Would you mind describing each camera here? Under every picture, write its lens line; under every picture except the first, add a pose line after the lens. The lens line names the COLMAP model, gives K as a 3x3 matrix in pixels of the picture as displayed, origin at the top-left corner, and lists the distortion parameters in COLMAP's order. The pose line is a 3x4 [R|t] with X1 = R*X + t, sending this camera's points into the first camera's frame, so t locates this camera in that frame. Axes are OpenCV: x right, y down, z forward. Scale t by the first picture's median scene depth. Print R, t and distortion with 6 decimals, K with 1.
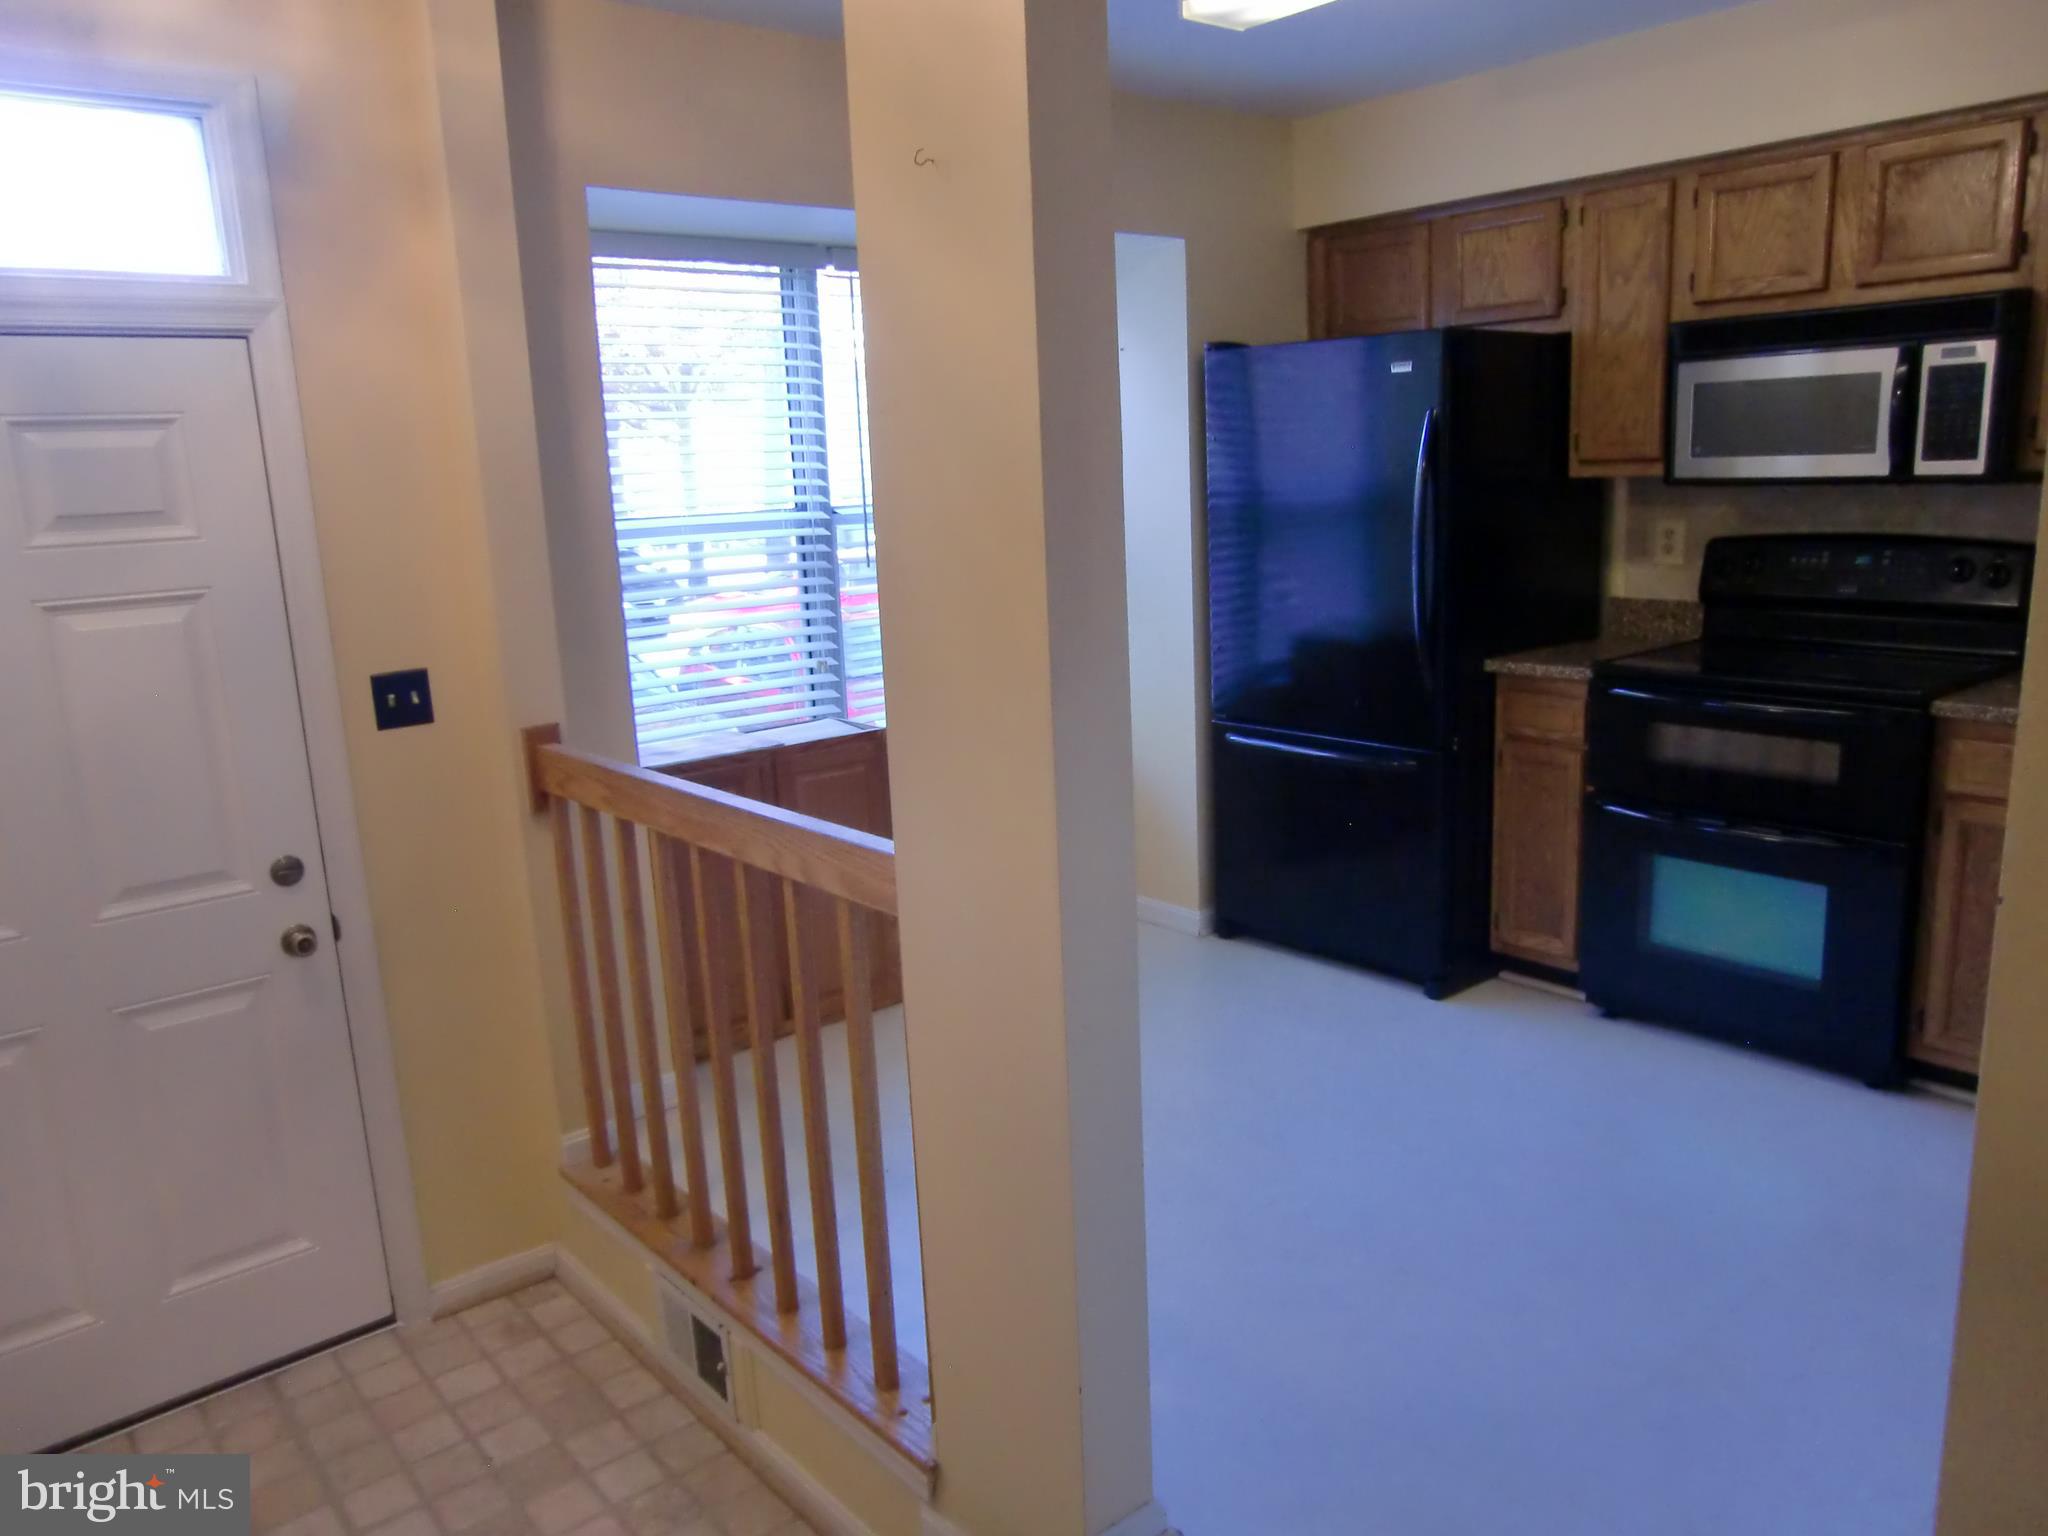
lens RADIAL K [[1520.9, 0, 1029.0], [0, 1520.9, 772.3], [0, 0, 1]] dist [-0.093580, 0.130414]
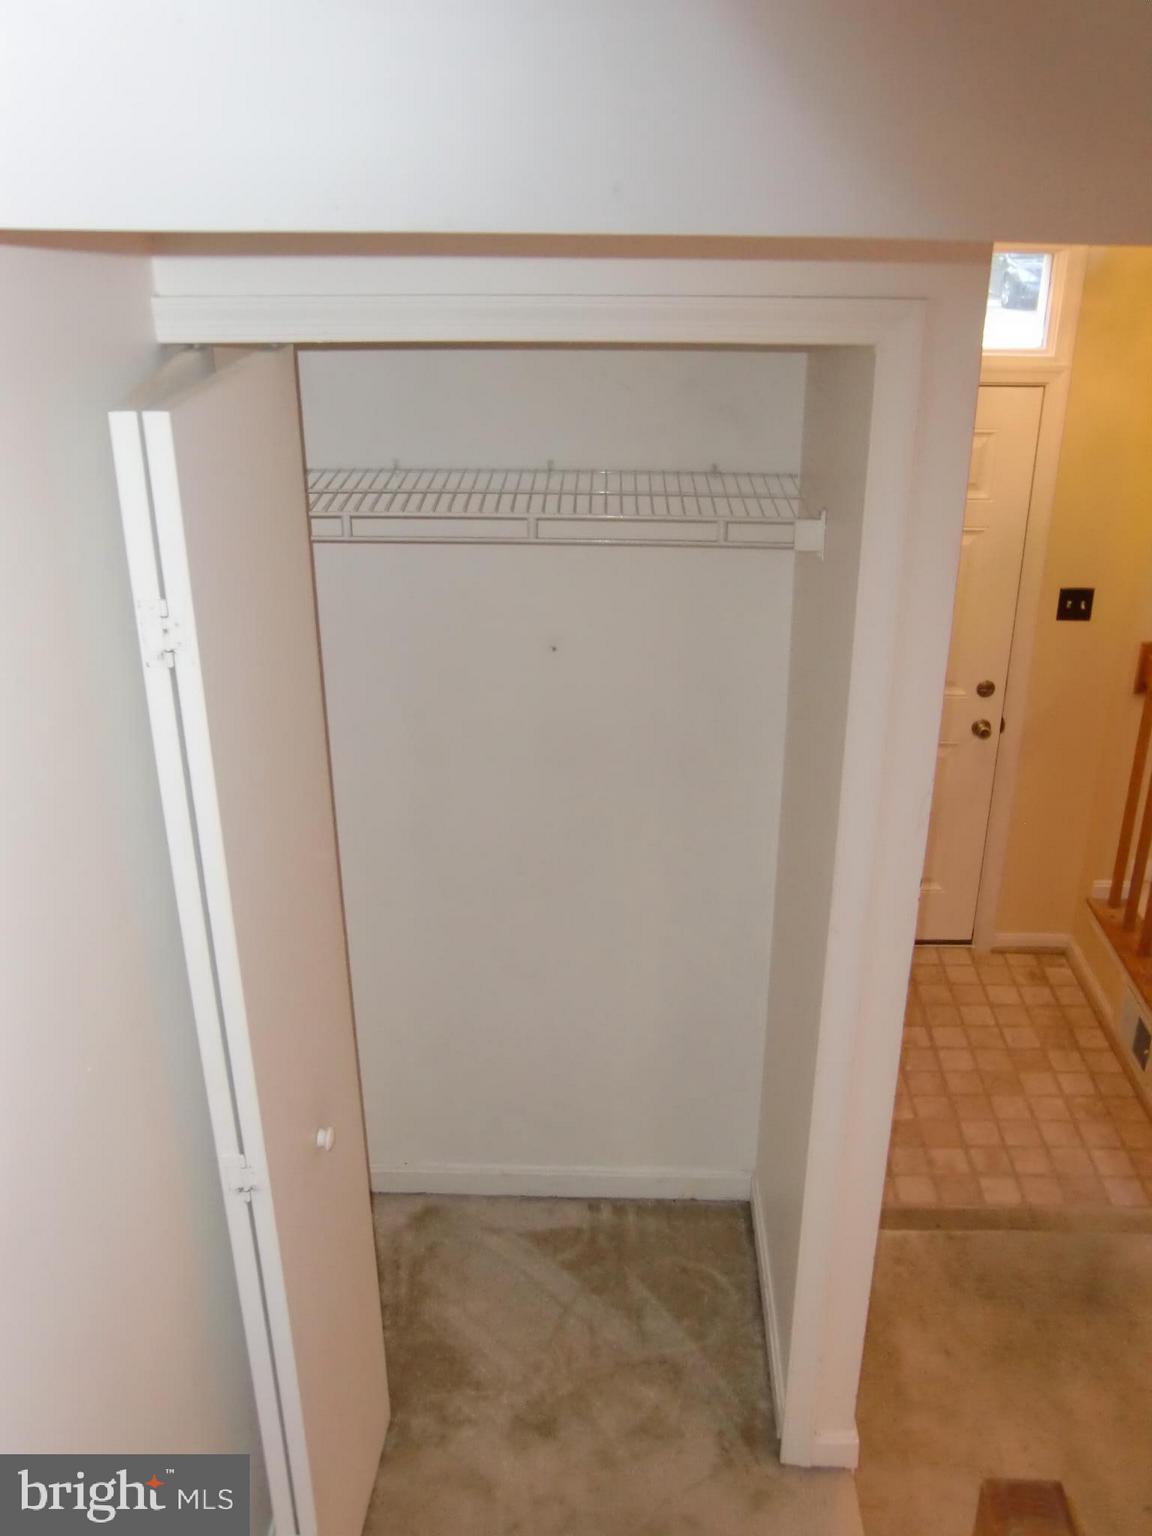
lens RADIAL K [[1338.3, 0, 578.7], [0, 1338.3, 737.0], [0, 0, 1]] dist [-0.085069, 0.006161]
pose [[0.743231, 0.308979, -0.593414, 0.081661], [-0.171603, 0.945337, 0.277291, -0.225841], [0.646653, -0.104260, 0.755625, -0.467169]]
